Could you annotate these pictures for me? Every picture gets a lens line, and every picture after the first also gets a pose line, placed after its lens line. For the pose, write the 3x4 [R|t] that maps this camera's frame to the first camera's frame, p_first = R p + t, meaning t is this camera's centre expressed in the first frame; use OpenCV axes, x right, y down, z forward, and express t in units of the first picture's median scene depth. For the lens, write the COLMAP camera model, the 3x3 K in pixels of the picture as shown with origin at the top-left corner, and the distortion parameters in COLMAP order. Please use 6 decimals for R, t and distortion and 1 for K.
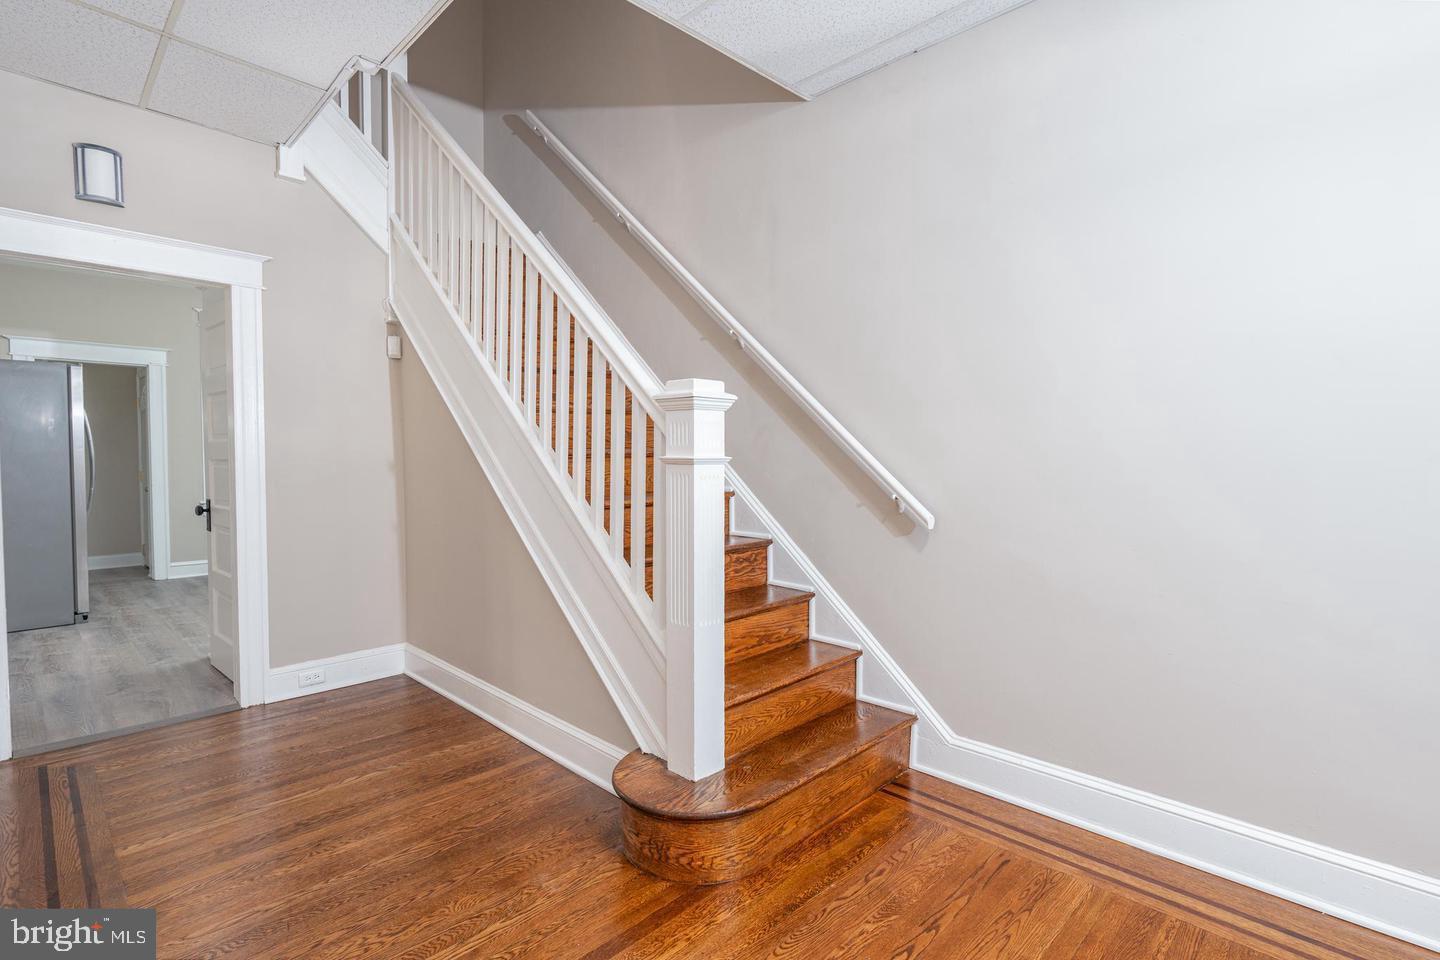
lens RADIAL K [[686.2, 0, 720.0], [0, 686.2, 480.0], [0, 0, 1]] dist [-0.000649, 0.000434]
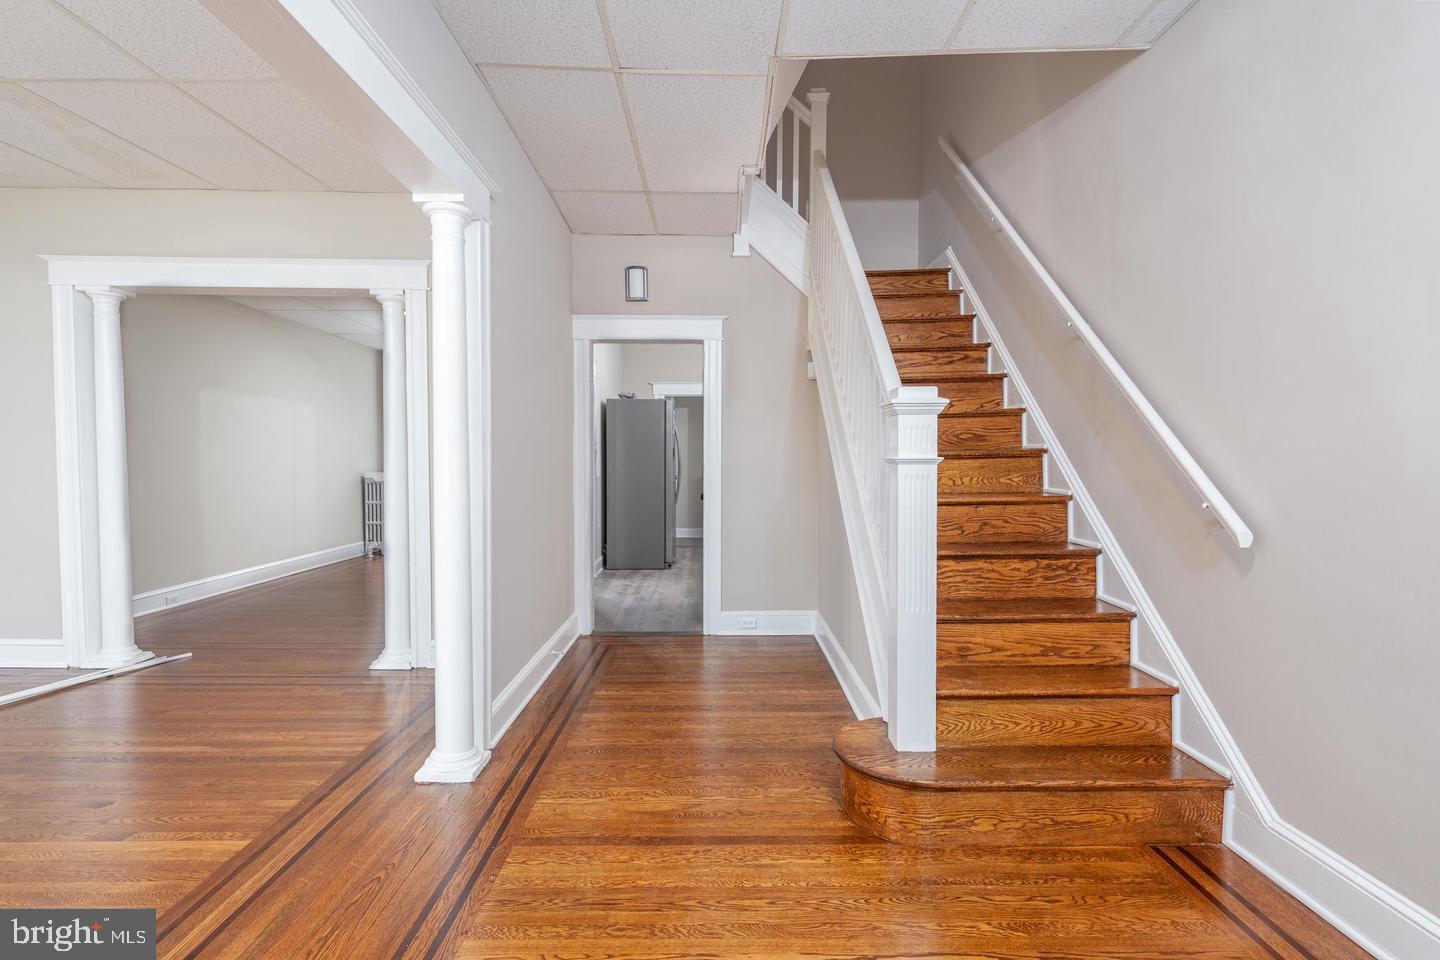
lens RADIAL K [[686.2, 0, 720.0], [0, 686.2, 480.0], [0, 0, 1]] dist [-0.000649, 0.000434]
pose [[0.707213, 0.018609, -0.706756, 0.422482], [-0.021922, 0.999750, 0.004387, 0.003243], [0.706661, 0.012391, 0.707444, 0.008331]]
